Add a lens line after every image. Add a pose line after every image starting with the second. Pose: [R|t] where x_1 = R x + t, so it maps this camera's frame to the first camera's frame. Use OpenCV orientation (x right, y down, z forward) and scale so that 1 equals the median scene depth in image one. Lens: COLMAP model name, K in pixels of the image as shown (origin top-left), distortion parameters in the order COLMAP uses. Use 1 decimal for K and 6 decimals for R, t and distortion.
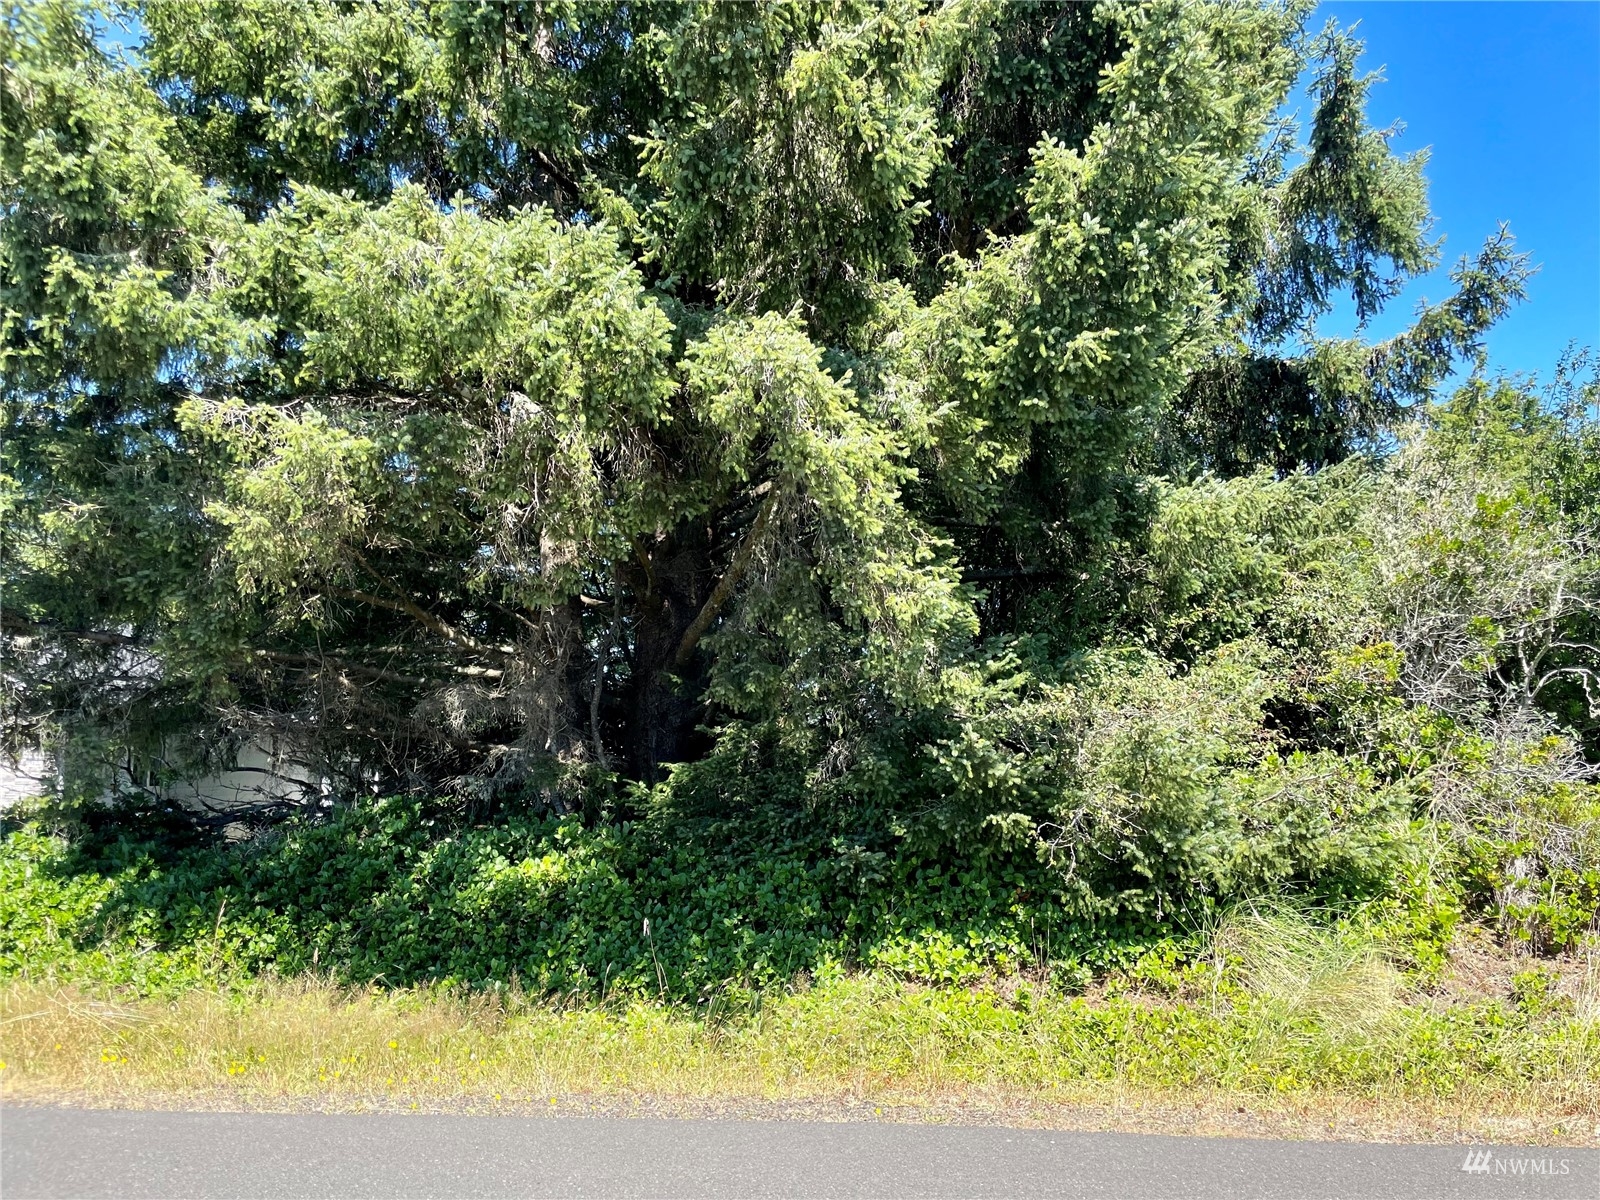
lens RADIAL K [[1222.7, 0, 800.0], [0, 1222.7, 600.0], [0, 0, 1]] dist [0.039308, -0.001069]
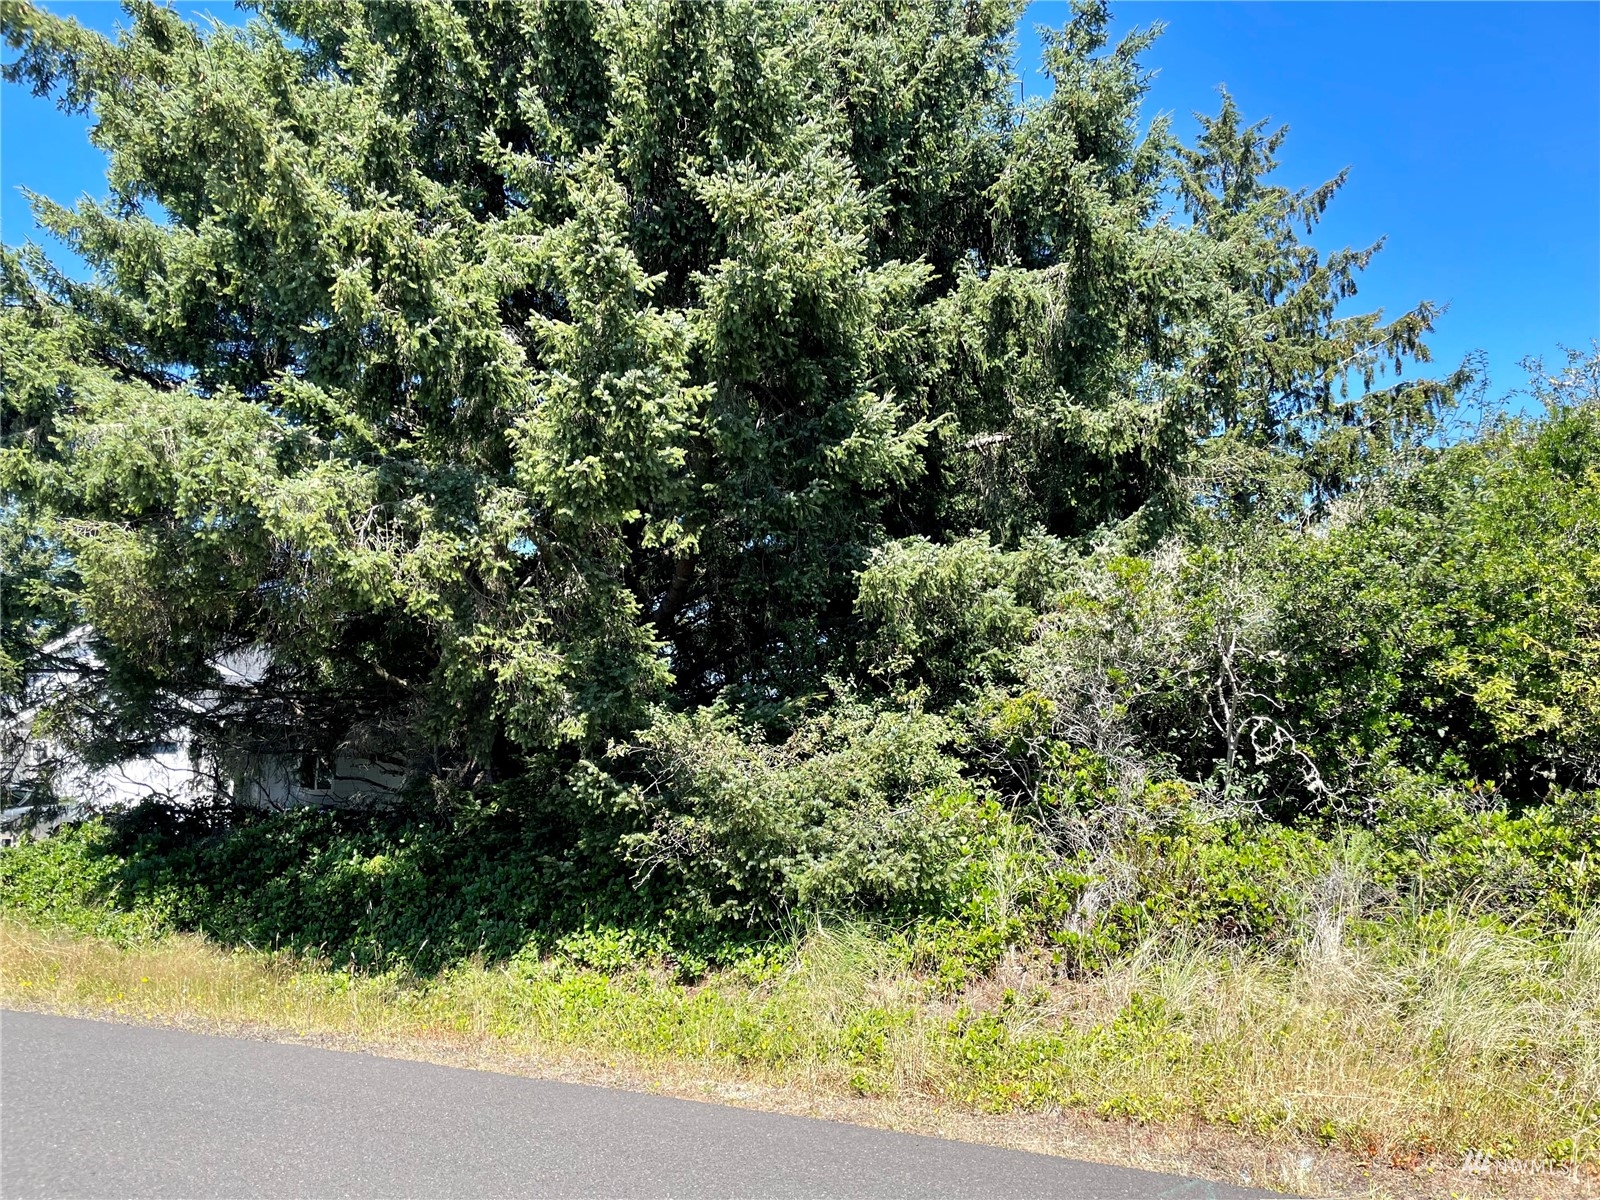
lens RADIAL K [[1222.7, 0, 800.0], [0, 1222.7, 600.0], [0, 0, 1]] dist [0.039308, -0.001069]
pose [[0.961781, -0.013090, -0.273506, 0.659023], [0.009988, 0.999869, -0.012733, -0.042625], [0.273637, 0.009515, 0.961786, -0.138694]]
